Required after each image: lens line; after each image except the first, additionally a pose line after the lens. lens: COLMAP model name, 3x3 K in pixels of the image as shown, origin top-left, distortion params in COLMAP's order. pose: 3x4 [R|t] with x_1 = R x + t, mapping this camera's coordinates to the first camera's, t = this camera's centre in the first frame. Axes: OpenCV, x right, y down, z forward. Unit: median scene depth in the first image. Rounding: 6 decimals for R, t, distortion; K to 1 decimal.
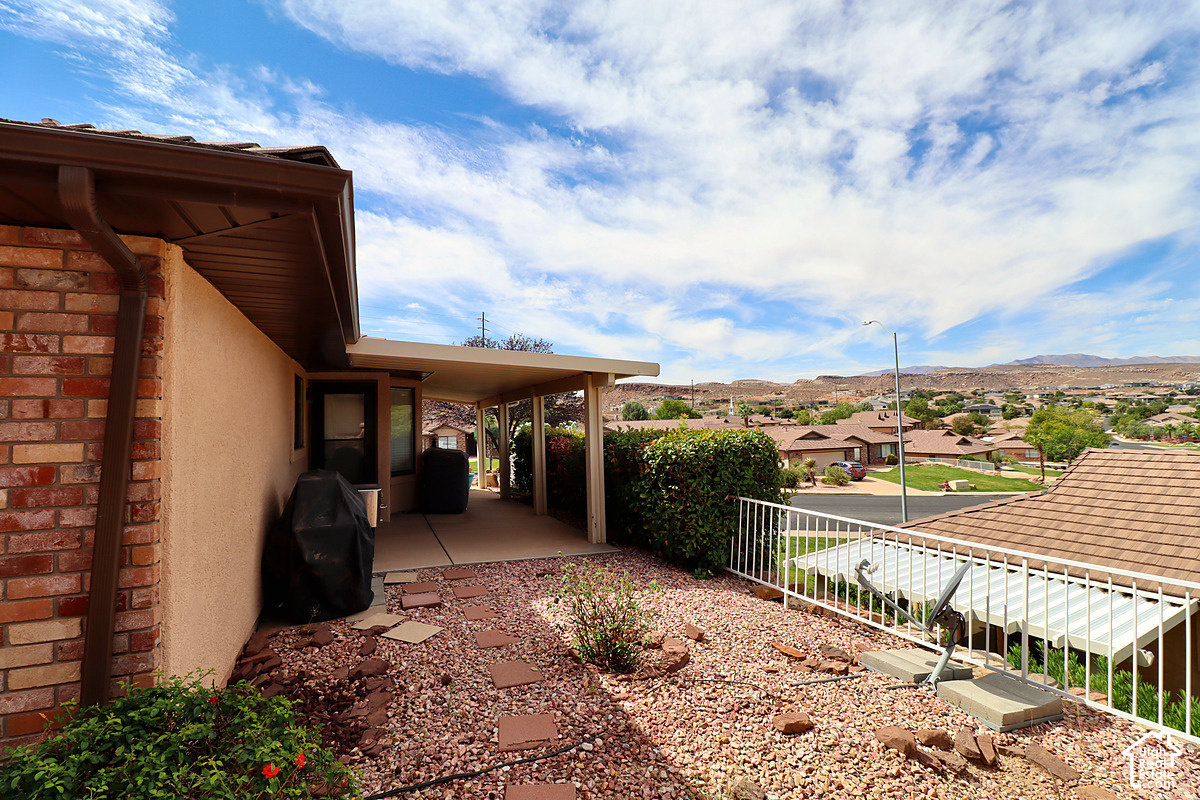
lens RADIAL K [[562.3, 0, 600.0], [0, 562.3, 400.0], [0, 0, 1]] dist [0.000139, -0.012338]
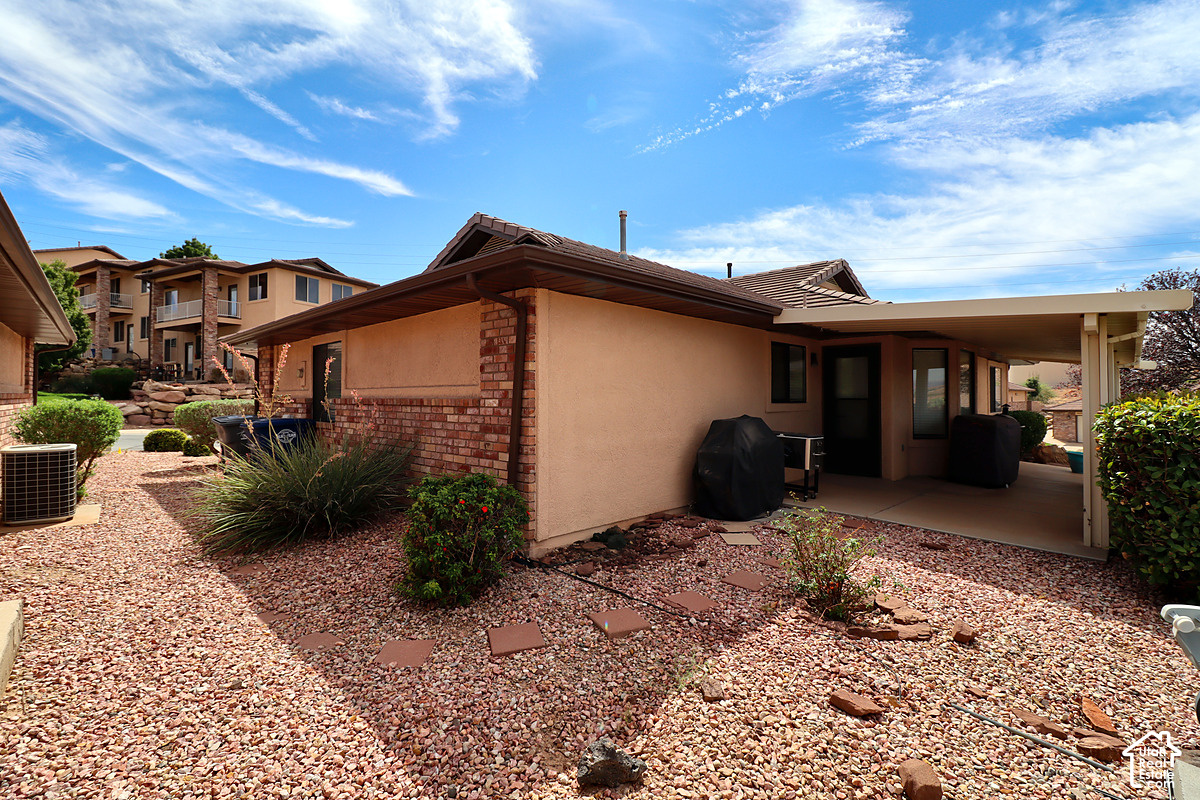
lens RADIAL K [[562.3, 0, 600.0], [0, 562.3, 400.0], [0, 0, 1]] dist [0.000139, -0.012338]
pose [[0.369115, 0.028675, -0.928941, 0.519280], [0.021606, 0.998989, 0.039423, 0.023621], [0.929132, -0.034623, 0.368123, 0.160265]]
